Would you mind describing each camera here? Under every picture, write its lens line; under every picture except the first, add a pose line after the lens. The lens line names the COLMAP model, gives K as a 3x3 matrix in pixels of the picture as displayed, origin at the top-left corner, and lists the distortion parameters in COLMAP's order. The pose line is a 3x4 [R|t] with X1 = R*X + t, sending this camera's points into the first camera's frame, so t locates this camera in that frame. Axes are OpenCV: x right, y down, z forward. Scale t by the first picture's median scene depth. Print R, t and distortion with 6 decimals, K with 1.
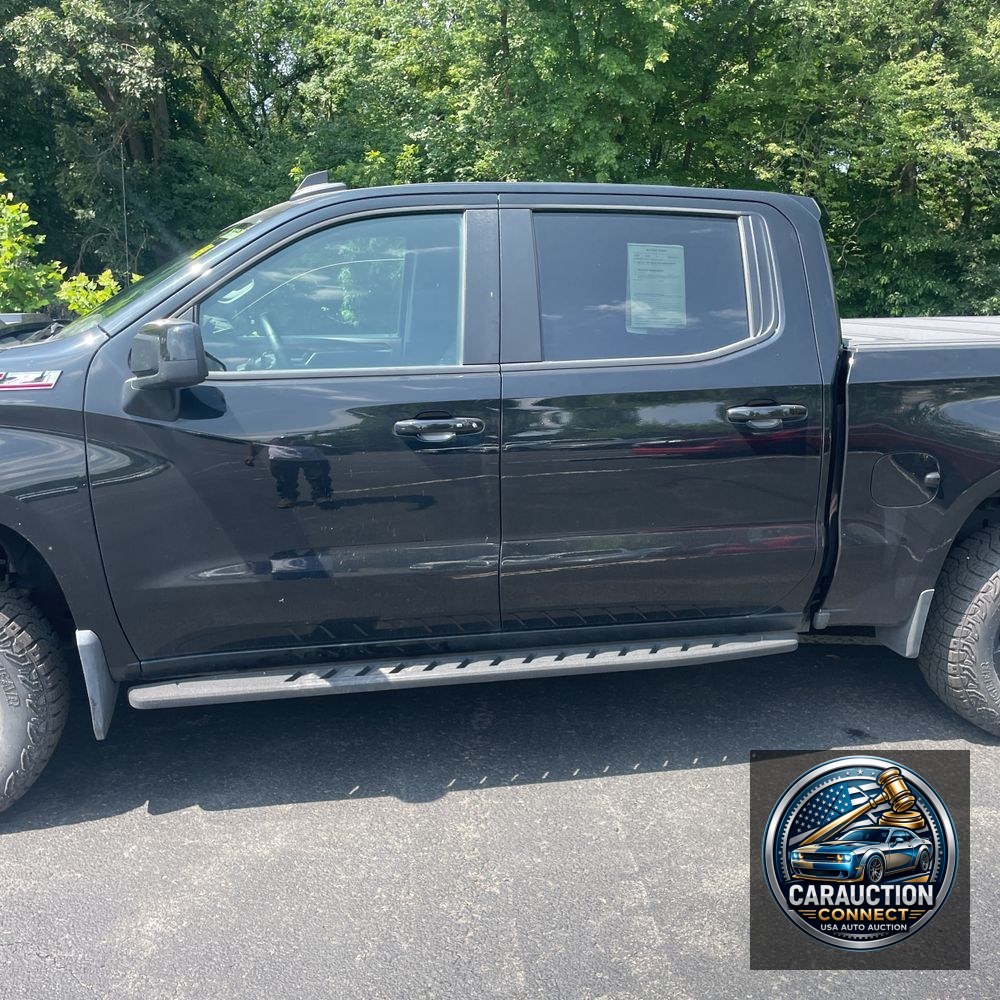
lens RADIAL K [[1012.1, 0, 495.7], [0, 1012.1, 512.7], [0, 0, 1]] dist [0.091798, -0.117608]
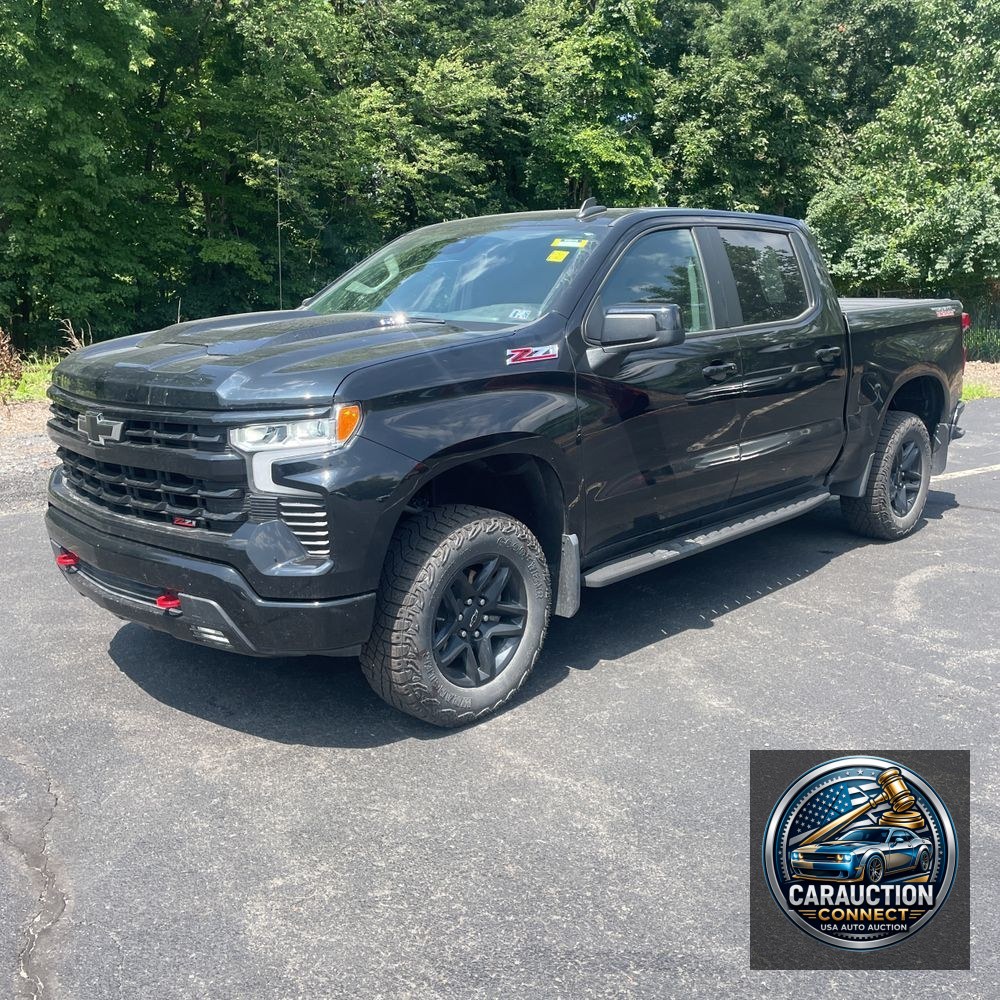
lens RADIAL K [[1009.3, 0, 507.0], [0, 1009.3, 516.1], [0, 0, 1]] dist [0.091458, -0.094698]
pose [[0.812827, -0.142437, 0.564821, -0.179105], [0.141266, 0.988898, 0.046087, 0.002340], [-0.565116, 0.042329, 0.823925, -0.009262]]
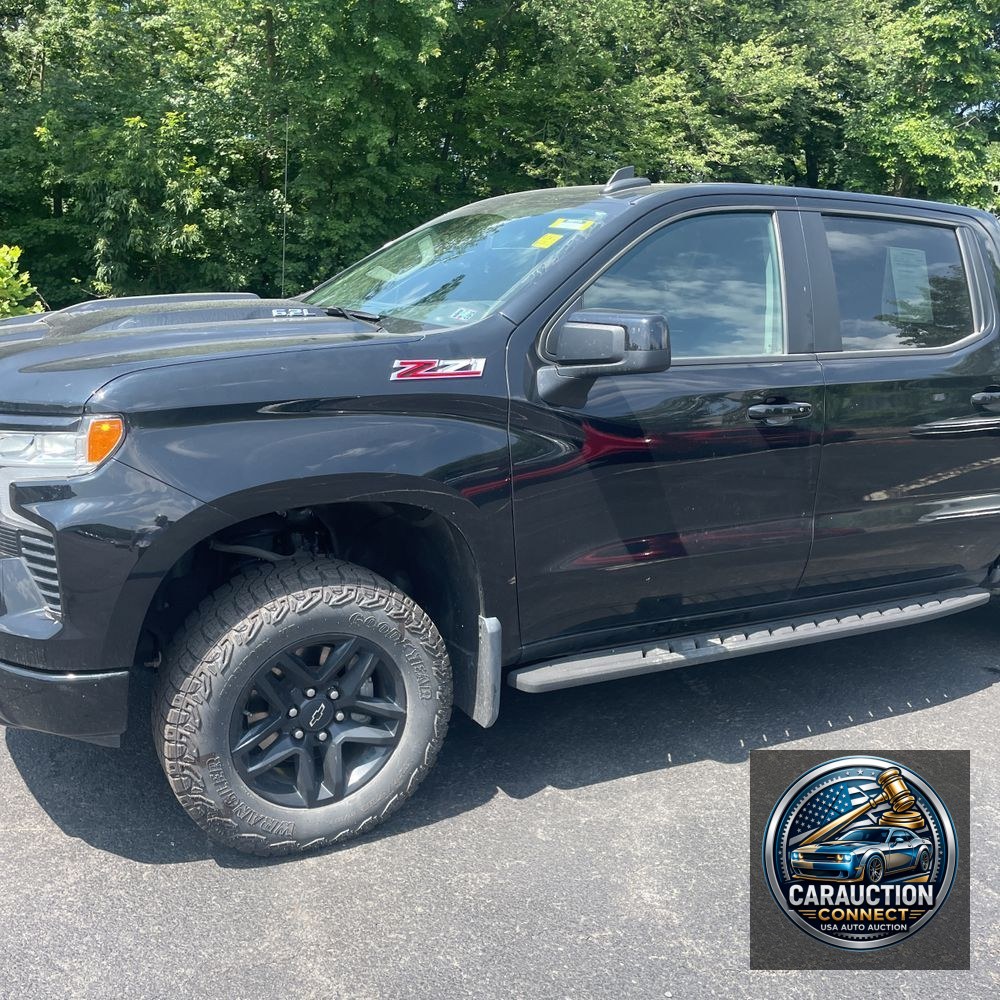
lens RADIAL K [[1012.1, 0, 495.7], [0, 1012.1, 512.7], [0, 0, 1]] dist [0.091798, -0.117608]
pose [[0.954080, -0.032460, 0.297787, -0.100194], [0.028194, 0.999429, 0.018612, -0.000935], [-0.298221, -0.009361, 0.954451, 0.007863]]
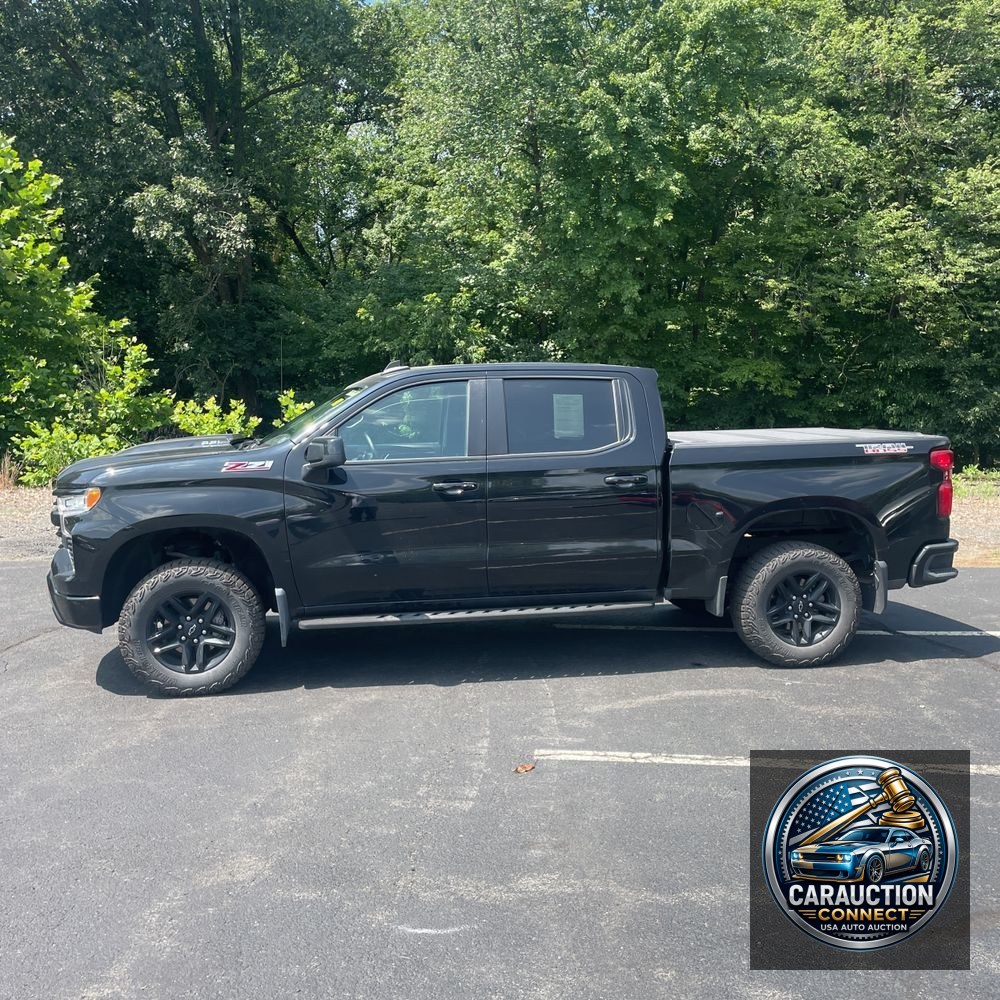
lens RADIAL K [[1012.1, 0, 495.7], [0, 1012.1, 512.7], [0, 0, 1]] dist [0.091798, -0.117608]
pose [[0.998631, -0.008303, -0.051647, 0.018624], [0.002695, 0.994178, -0.107715, 0.026599], [0.052241, 0.107428, 0.992839, -0.142193]]
